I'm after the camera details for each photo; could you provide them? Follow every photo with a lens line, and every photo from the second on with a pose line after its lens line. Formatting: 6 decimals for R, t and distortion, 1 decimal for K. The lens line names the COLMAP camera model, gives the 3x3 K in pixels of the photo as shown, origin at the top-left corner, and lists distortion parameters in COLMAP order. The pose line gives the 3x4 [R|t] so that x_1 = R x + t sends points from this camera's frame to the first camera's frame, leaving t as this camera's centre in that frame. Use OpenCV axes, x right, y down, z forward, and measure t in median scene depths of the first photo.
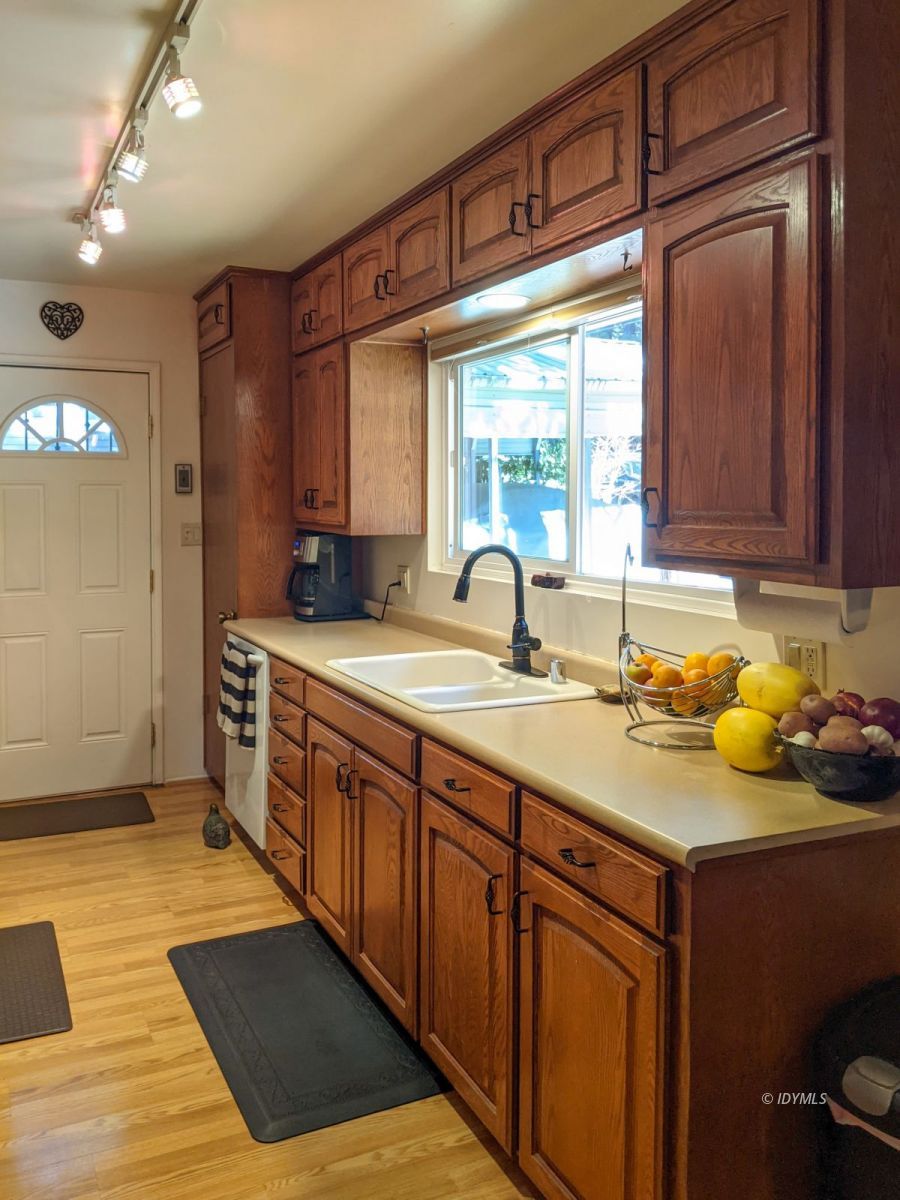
lens RADIAL K [[968.0, 0, 426.1], [0, 968.0, 527.8], [0, 0, 1]] dist [0.080553, -0.139057]
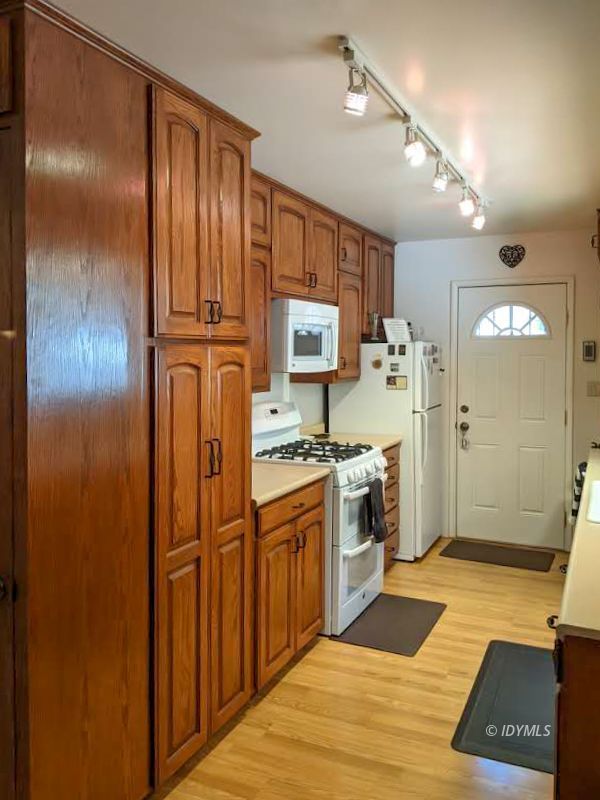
lens RADIAL K [[649.0, 0, 301.9], [0, 649.0, 367.3], [0, 0, 1]] dist [0.075879, -0.138704]
pose [[0.631443, 0.013041, -0.775313, 0.350696], [-0.023354, 0.999725, -0.002204, -0.017980], [0.775071, 0.019498, 0.631574, 0.038188]]
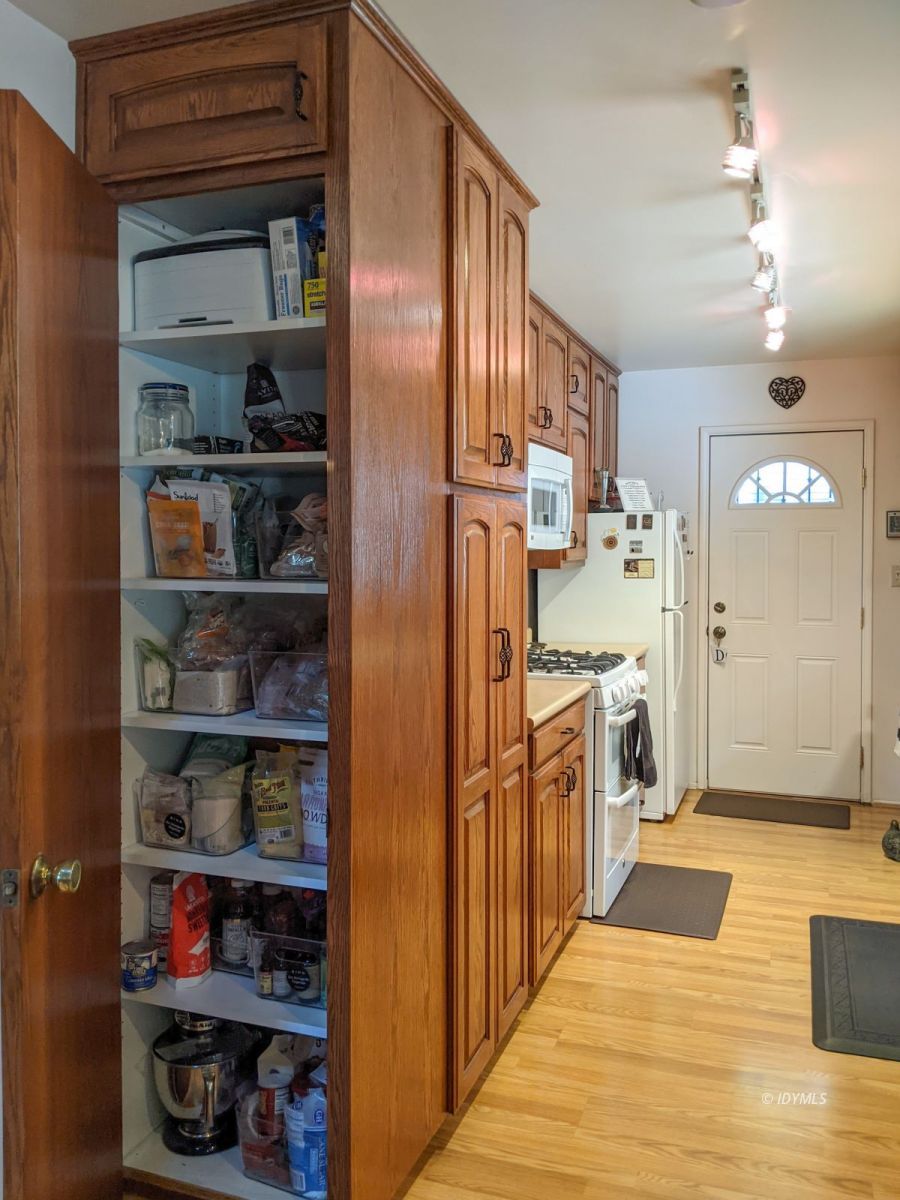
lens RADIAL K [[964.6, 0, 448.7], [0, 964.6, 571.4], [0, 0, 1]] dist [0.058241, -0.121065]
pose [[0.695309, 0.012608, -0.718601, 0.250657], [-0.019894, 0.999801, -0.001708, 0.018772], [0.718436, 0.015484, 0.695421, -0.139271]]
